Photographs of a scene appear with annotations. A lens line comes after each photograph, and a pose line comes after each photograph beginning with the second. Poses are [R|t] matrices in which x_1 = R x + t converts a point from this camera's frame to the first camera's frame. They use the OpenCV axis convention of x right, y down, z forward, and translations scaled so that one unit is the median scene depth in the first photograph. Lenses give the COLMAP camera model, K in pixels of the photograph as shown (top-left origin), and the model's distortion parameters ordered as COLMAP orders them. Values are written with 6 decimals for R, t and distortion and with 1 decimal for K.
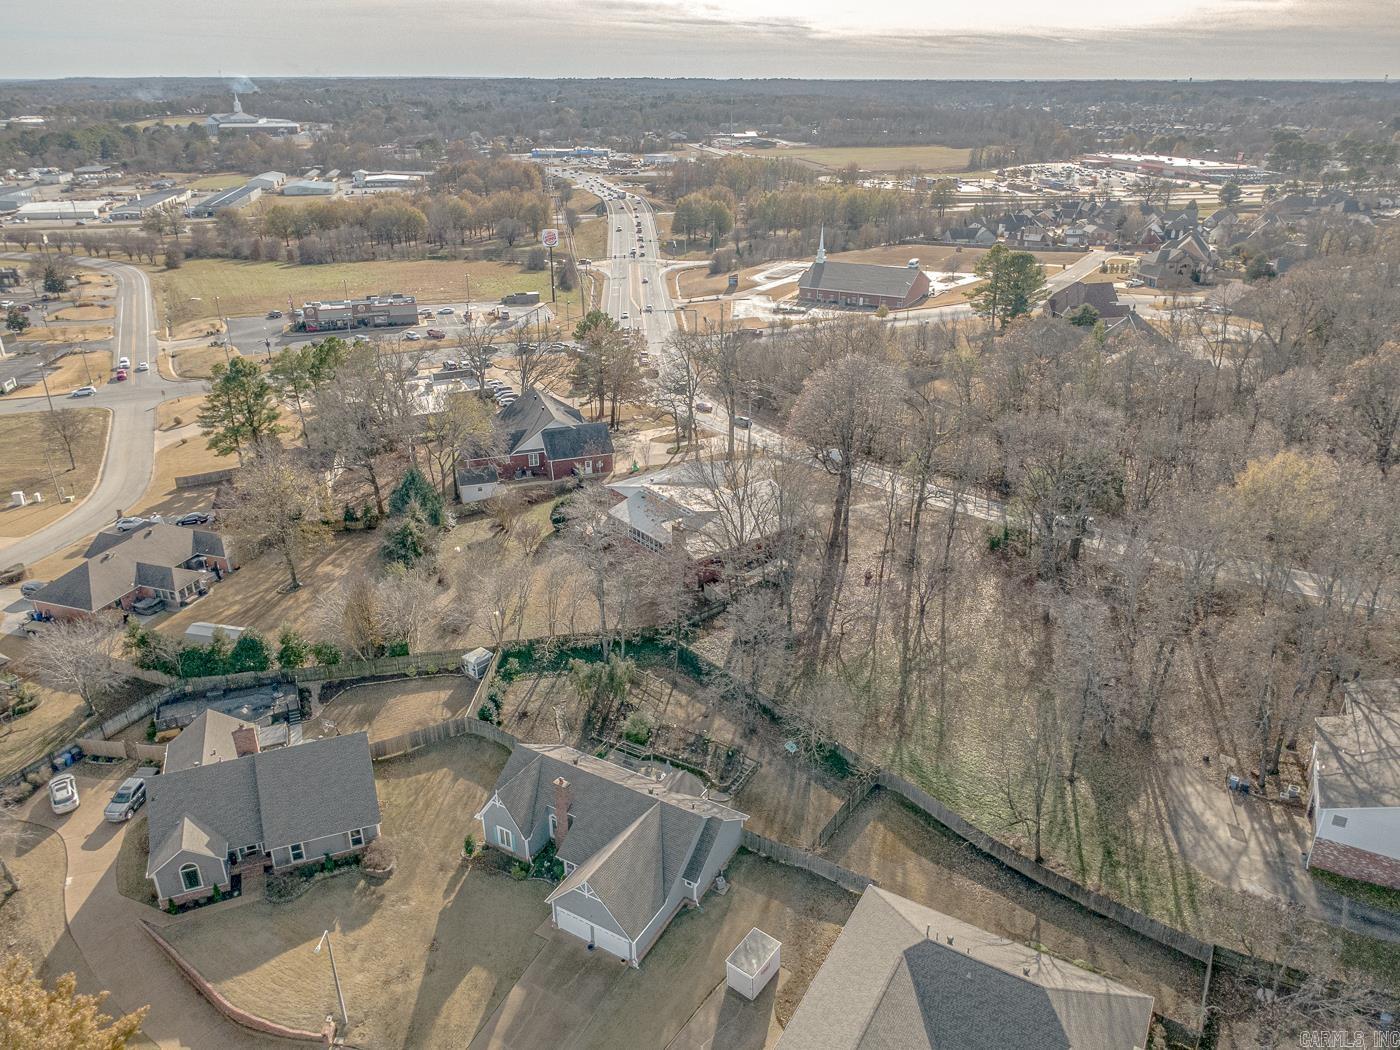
lens RADIAL K [[988.9, 0, 702.5], [0, 988.9, 517.3], [0, 0, 1]] dist [-0.000235, 0.005931]
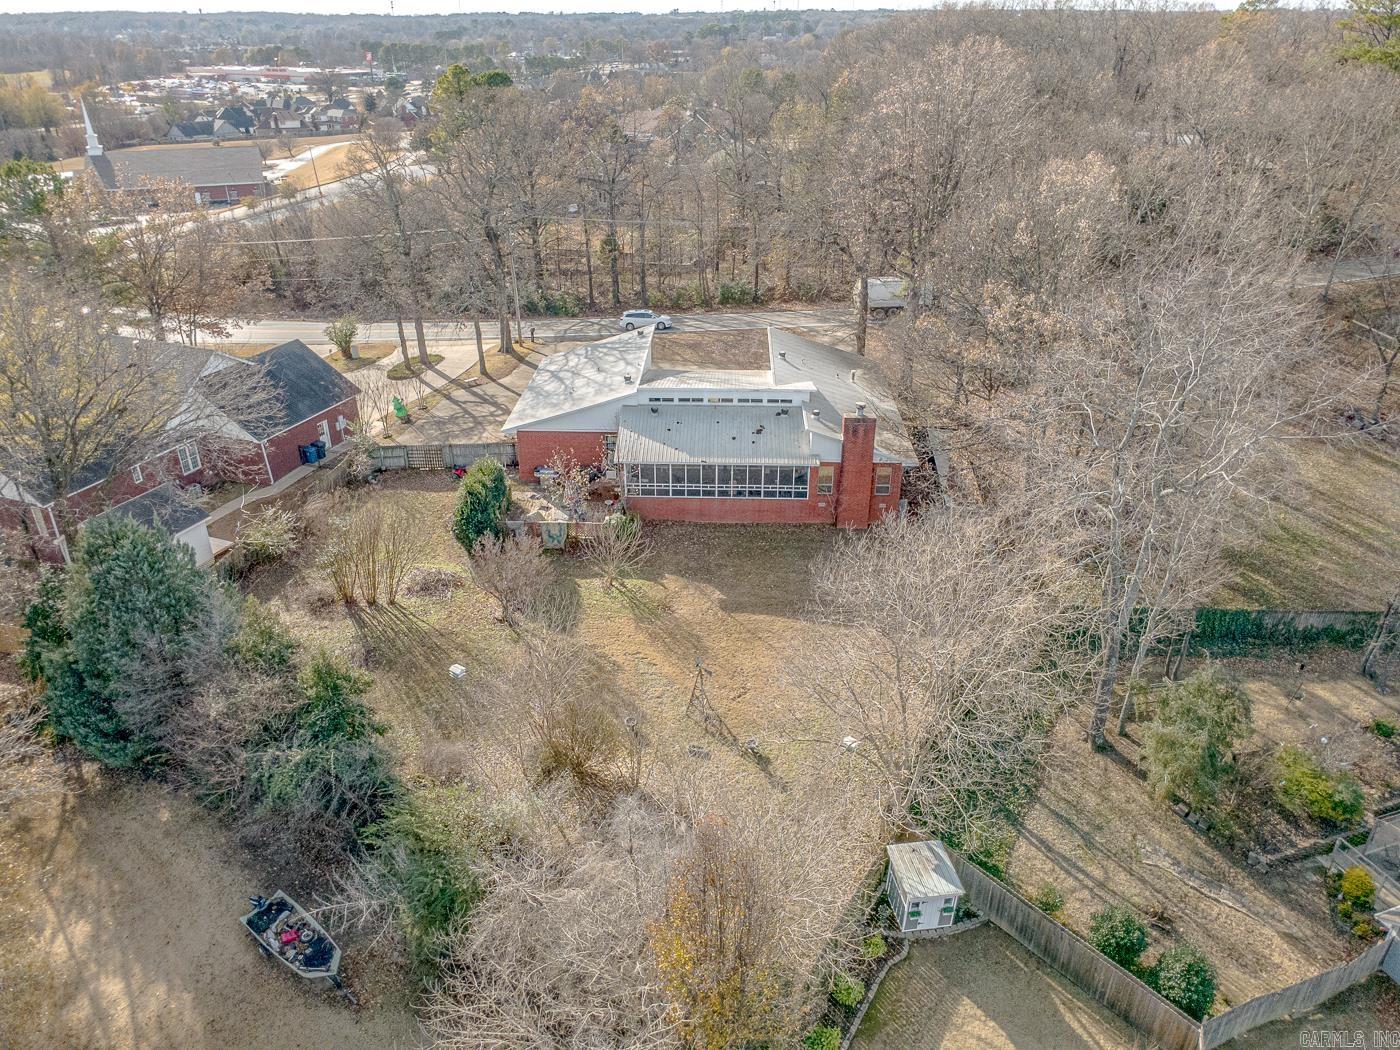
lens RADIAL K [[988.9, 0, 702.5], [0, 988.9, 517.3], [0, 0, 1]] dist [-0.000235, 0.005931]
pose [[0.646543, -0.341812, 0.682016, -0.327931], [0.308432, 0.934802, 0.176112, -0.041632], [-0.697747, 0.096492, 0.709816, 0.552884]]
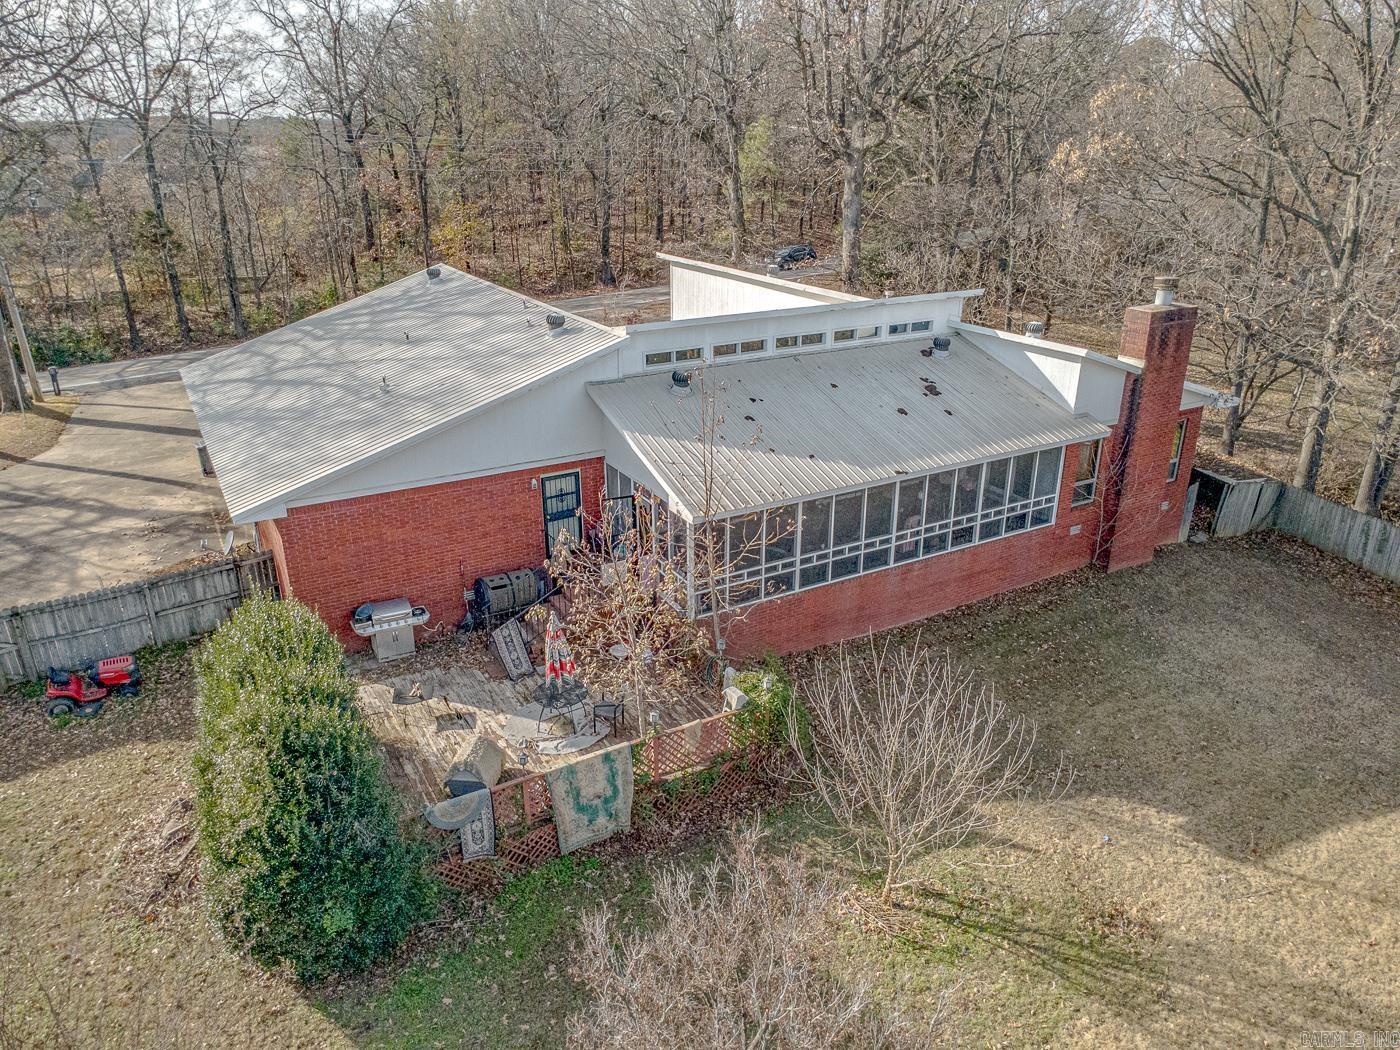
lens RADIAL K [[988.9, 0, 702.5], [0, 988.9, 517.3], [0, 0, 1]] dist [-0.000235, 0.005931]
pose [[0.146948, -0.357728, 0.922191, -0.197786], [0.403971, 0.872720, 0.274167, -0.039319], [-0.902892, 0.332250, 0.272757, 0.810654]]
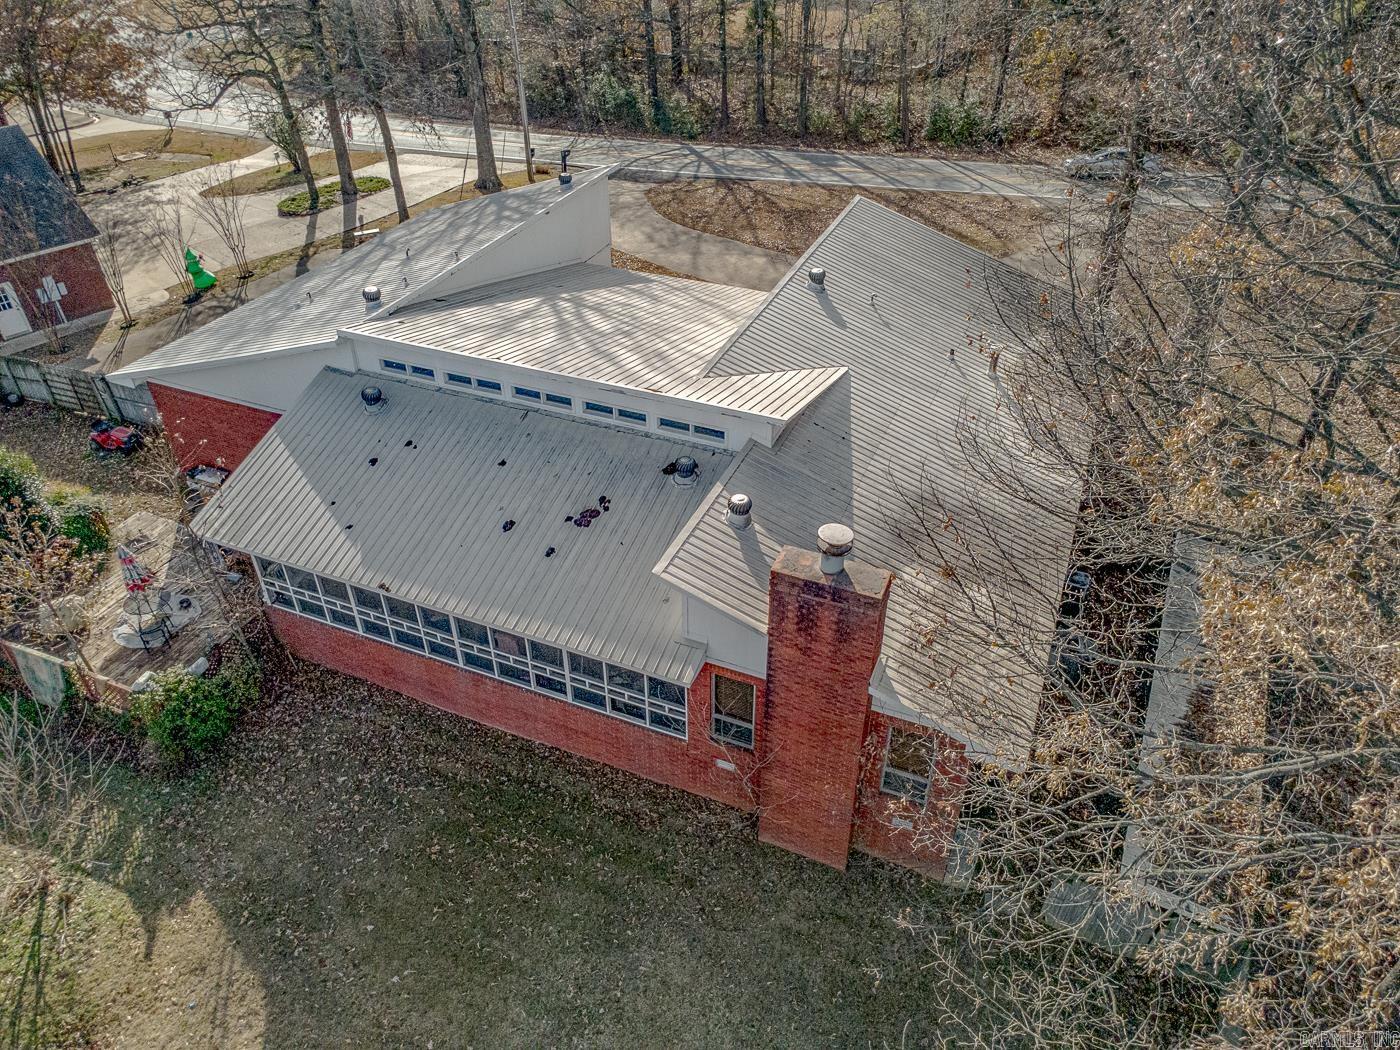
lens RADIAL K [[988.9, 0, 702.5], [0, 988.9, 517.3], [0, 0, 1]] dist [-0.000235, 0.005931]
pose [[0.877972, -0.283367, 0.385835, -0.071000], [0.197204, 0.948510, 0.247869, -0.027707], [-0.436206, -0.141534, 0.888646, 0.686411]]
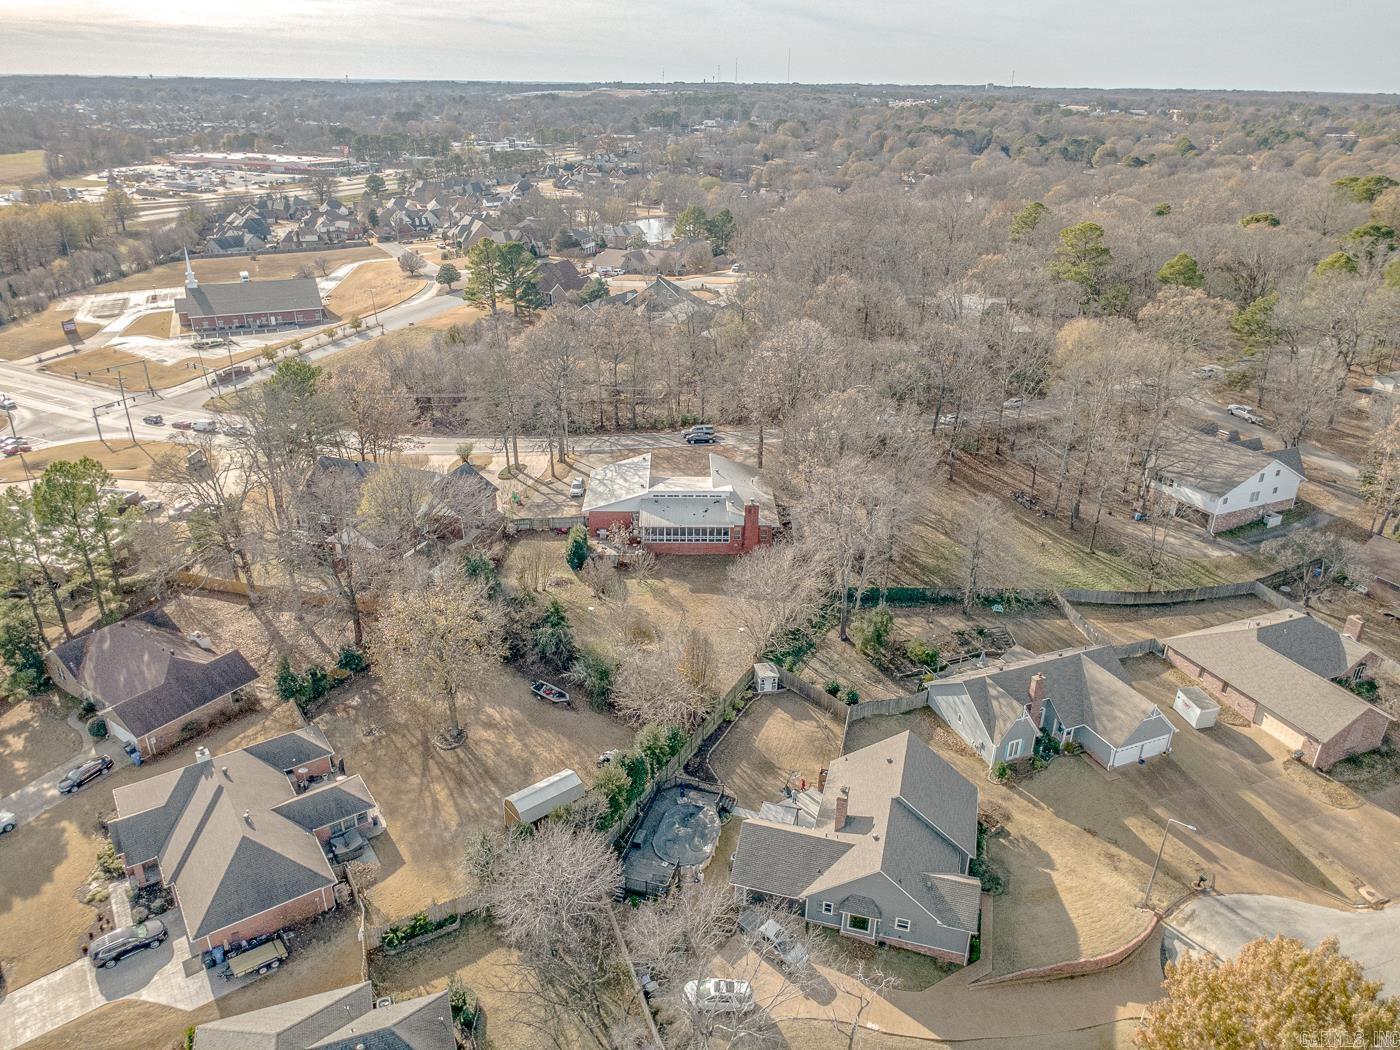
lens RADIAL K [[988.9, 0, 702.5], [0, 988.9, 517.3], [0, 0, 1]] dist [-0.000235, 0.005931]
pose [[0.604205, -0.312526, 0.732982, -0.652276], [0.310498, 0.939506, 0.144636, -0.114703], [-0.733844, 0.140200, 0.664693, 0.257941]]
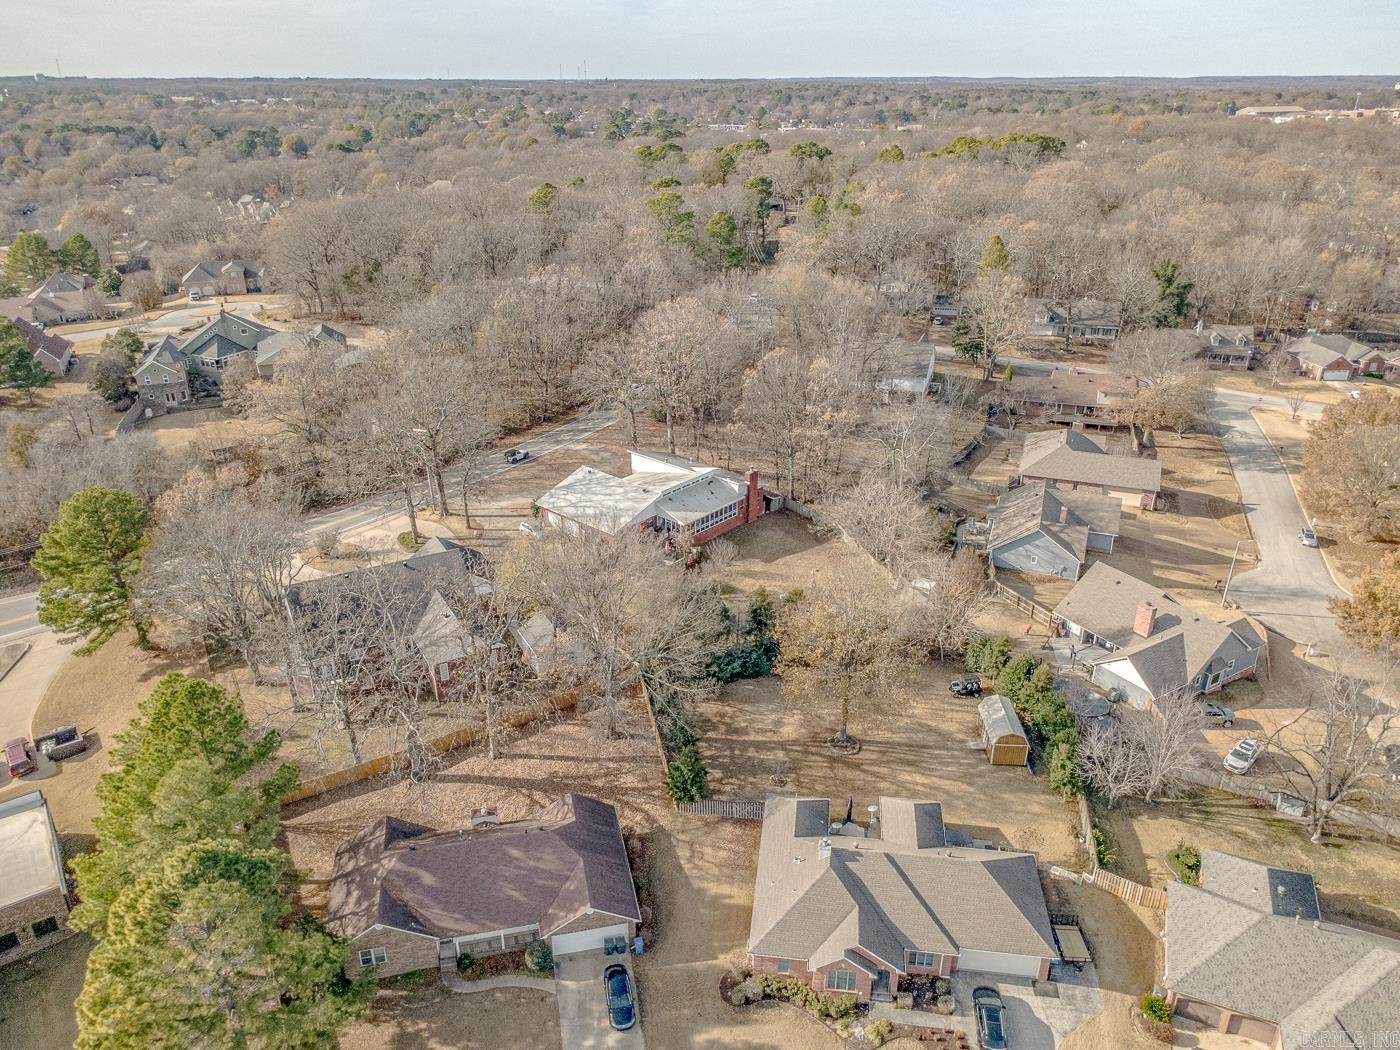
lens RADIAL K [[1012.4, 0, 699.9], [0, 1012.4, 484.7], [0, 0, 1]] dist [-0.002751, 0.002449]
pose [[-0.182937, -0.365399, 0.912698, -0.833689], [0.396668, 0.822011, 0.408598, -0.368541], [-0.899549, 0.436785, -0.005434, 0.825185]]
